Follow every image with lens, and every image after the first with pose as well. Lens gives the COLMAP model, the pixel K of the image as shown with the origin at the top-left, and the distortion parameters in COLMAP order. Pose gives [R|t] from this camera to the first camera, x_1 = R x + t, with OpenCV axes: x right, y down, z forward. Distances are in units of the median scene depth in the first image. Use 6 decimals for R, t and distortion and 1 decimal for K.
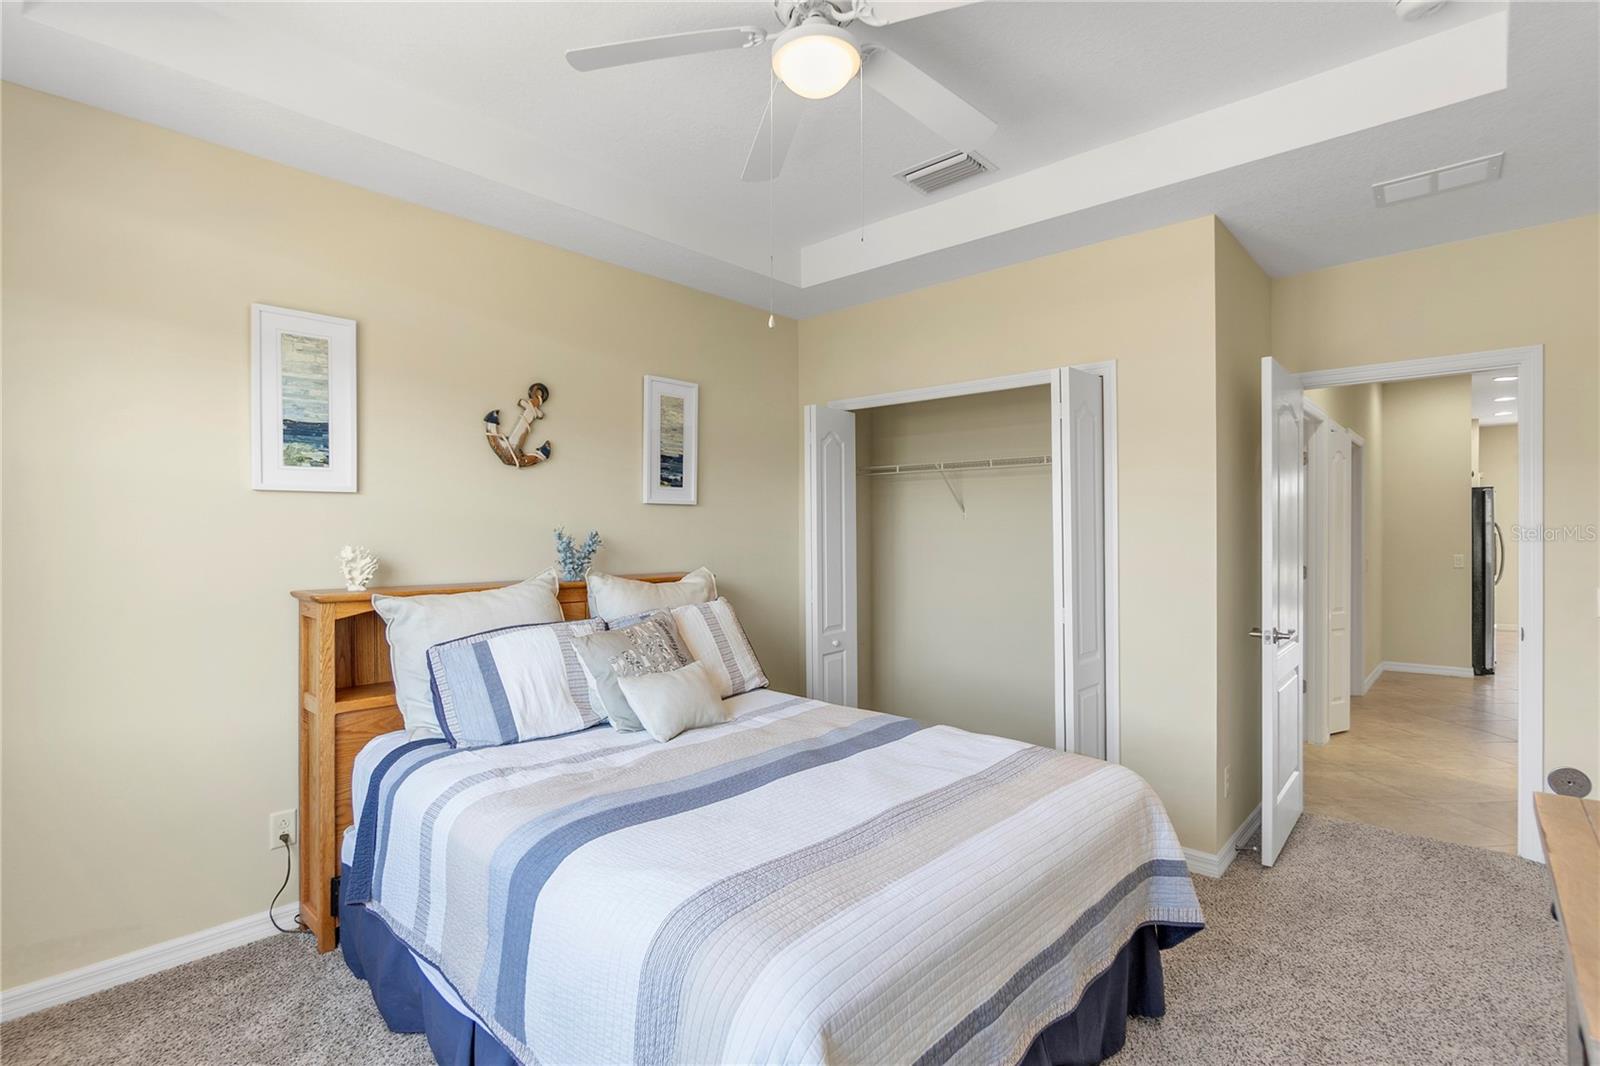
lens RADIAL K [[756.6, 0, 772.2], [0, 756.6, 522.9], [0, 0, 1]] dist [0.001063, 0.000144]
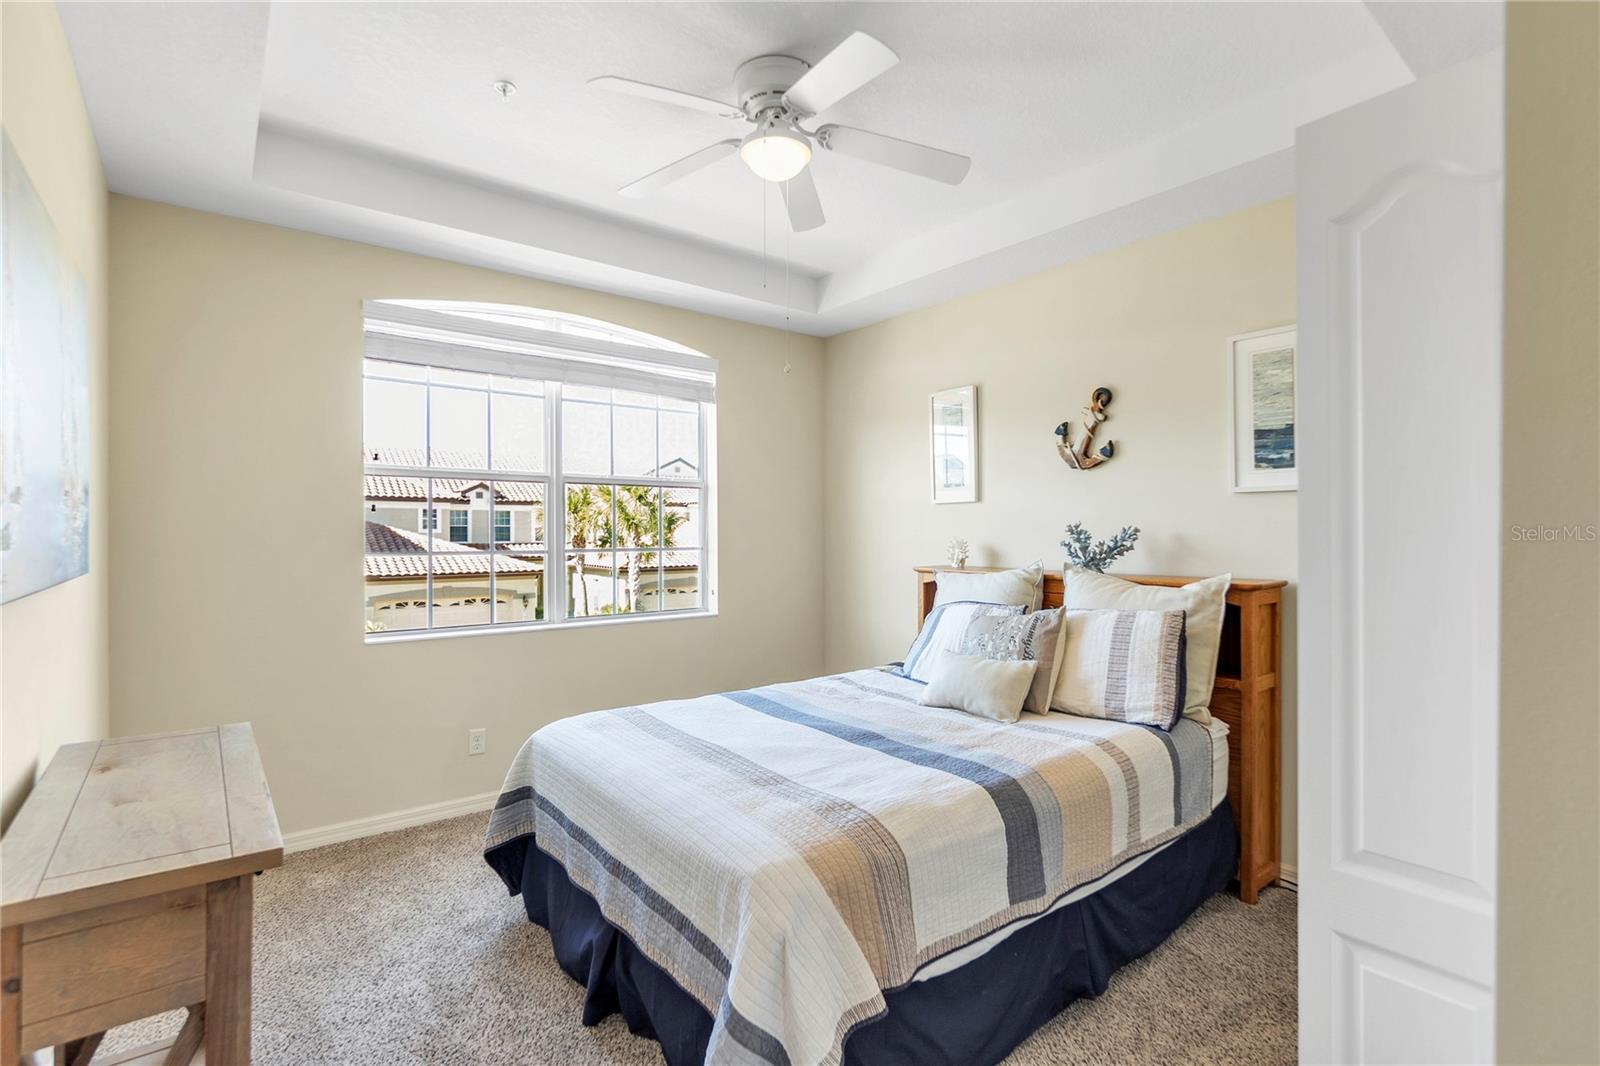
lens RADIAL K [[701.8, 0, 805.6], [0, 701.8, 532.2], [0, 0, 1]] dist [-0.001681, 0.000132]
pose [[-0.111659, 0.003508, -0.993740, 0.710013], [0.015187, 0.999883, 0.001823, 0.008943], [0.993631, -0.014889, -0.111699, 0.690180]]
